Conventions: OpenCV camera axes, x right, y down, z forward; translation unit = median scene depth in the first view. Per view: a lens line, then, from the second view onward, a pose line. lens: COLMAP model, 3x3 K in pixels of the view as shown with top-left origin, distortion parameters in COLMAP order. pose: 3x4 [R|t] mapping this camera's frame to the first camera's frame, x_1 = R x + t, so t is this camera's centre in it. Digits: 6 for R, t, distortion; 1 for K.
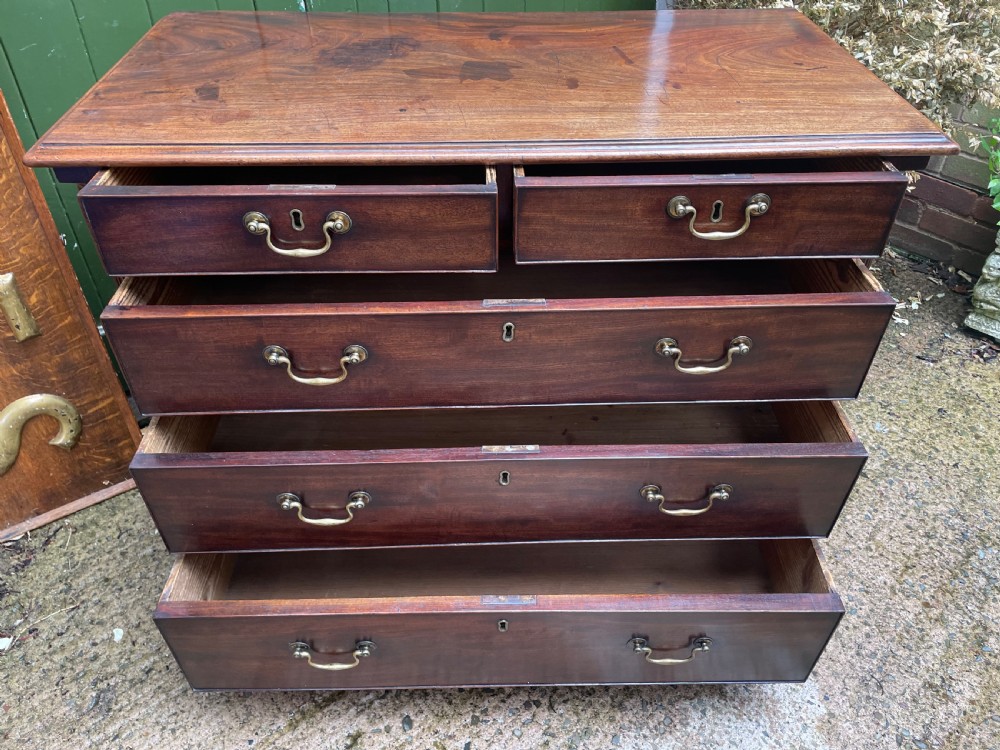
lens RADIAL K [[756.4, 0, 509.6], [0, 756.4, 368.6], [0, 0, 1]] dist [0.078612, -0.108281]
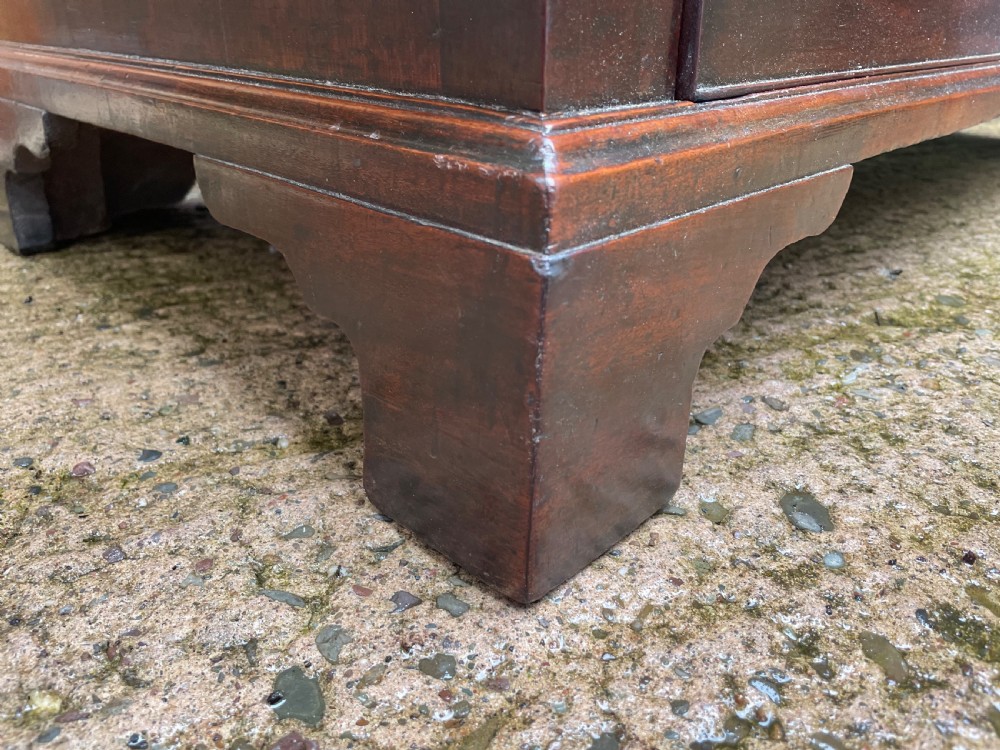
lens RADIAL K [[770.2, 0, 500.0], [0, 770.2, 375.0], [0, 0, 1]] dist [0.062123, -0.114319]
pose [[0.966761, 0.111509, -0.230086, -0.151623], [-0.162359, 0.962906, -0.215525, 0.431620], [0.197518, 0.245718, 0.949004, 0.676410]]
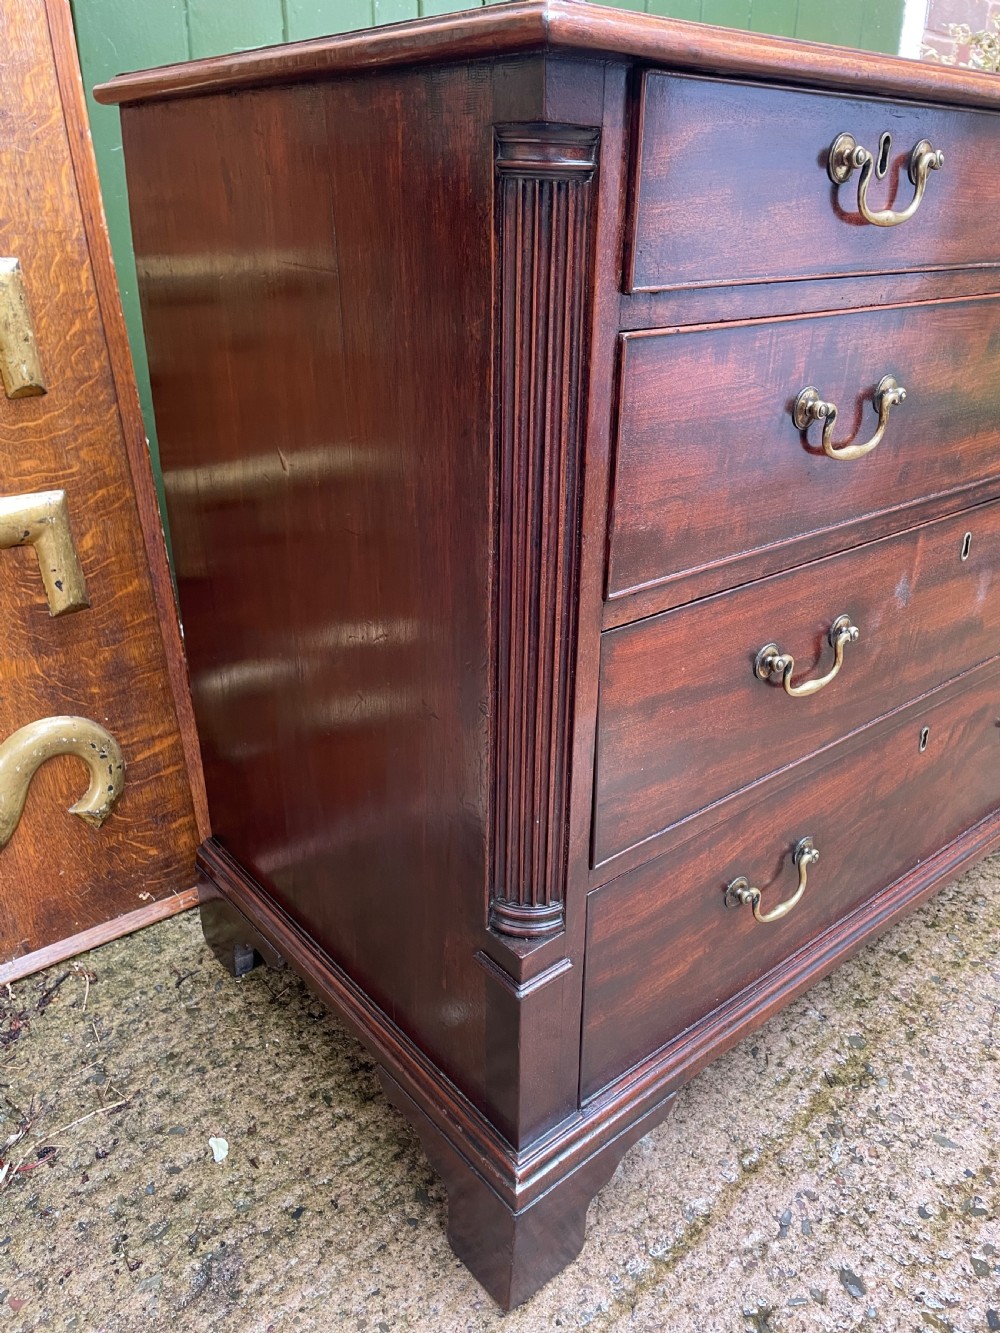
lens RADIAL K [[1008.1, 0, 490.8], [0, 1008.1, 658.9], [0, 0, 1]] dist [0.077769, -0.108115]
pose [[0.998045, -0.028566, 0.055592, -0.346414], [0.041856, 0.966021, -0.255051, 0.205748], [-0.046418, 0.256879, 0.965328, 0.241520]]
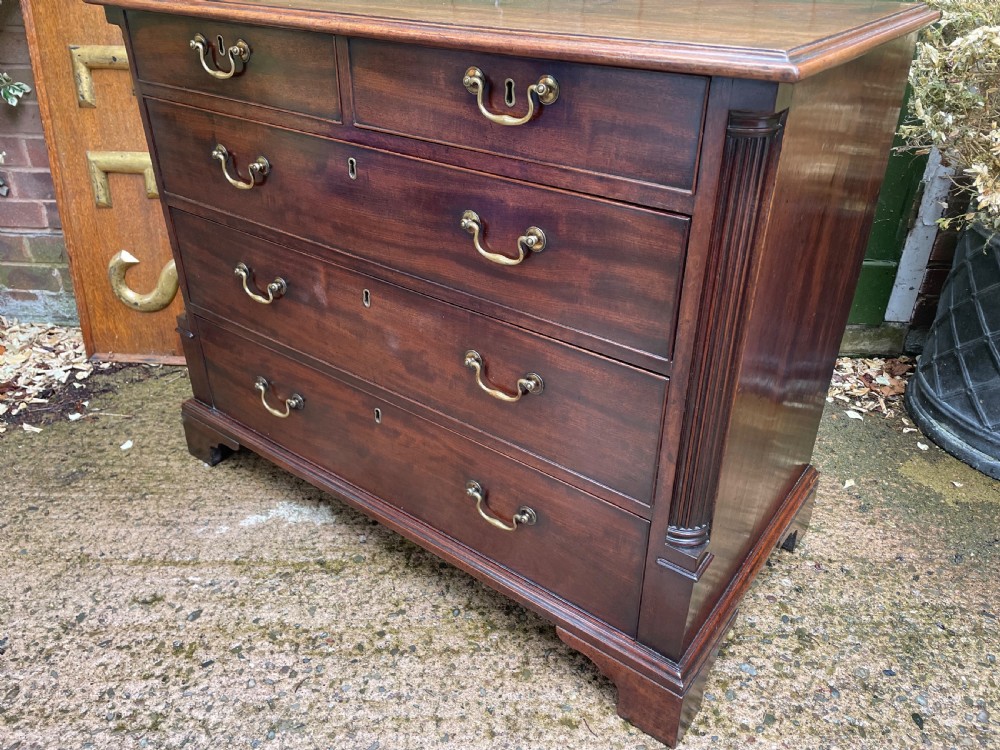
lens RADIAL K [[755.7, 0, 504.0], [0, 755.7, 365.5], [0, 0, 1]] dist [0.081023, -0.110772]
pose [[0.765516, 0.315057, -0.561002, 0.549880], [-0.410583, 0.910510, -0.048922, 0.049639], [0.495385, 0.267788, 0.826368, 0.264210]]
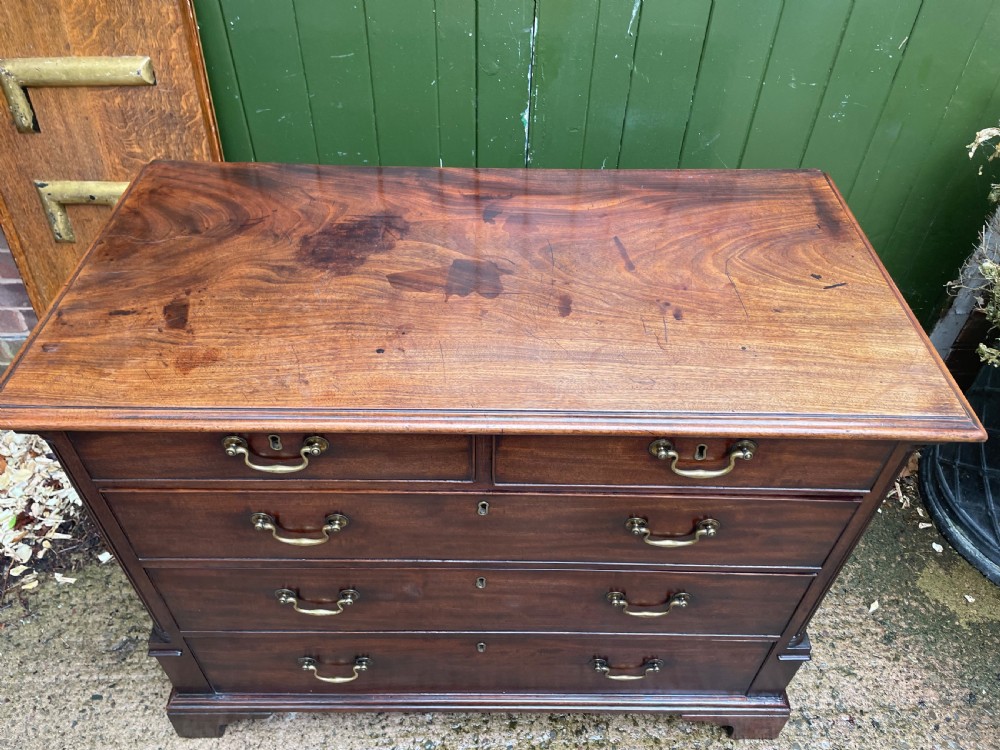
lens RADIAL K [[756.3, 0, 492.7], [0, 756.3, 366.4], [0, 0, 1]] dist [0.080091, -0.108599]
pose [[0.810695, 0.406521, -0.421325, 0.243822], [-0.377076, 0.913050, 0.155415, -0.344744], [0.447870, 0.032877, 0.893494, 0.144999]]
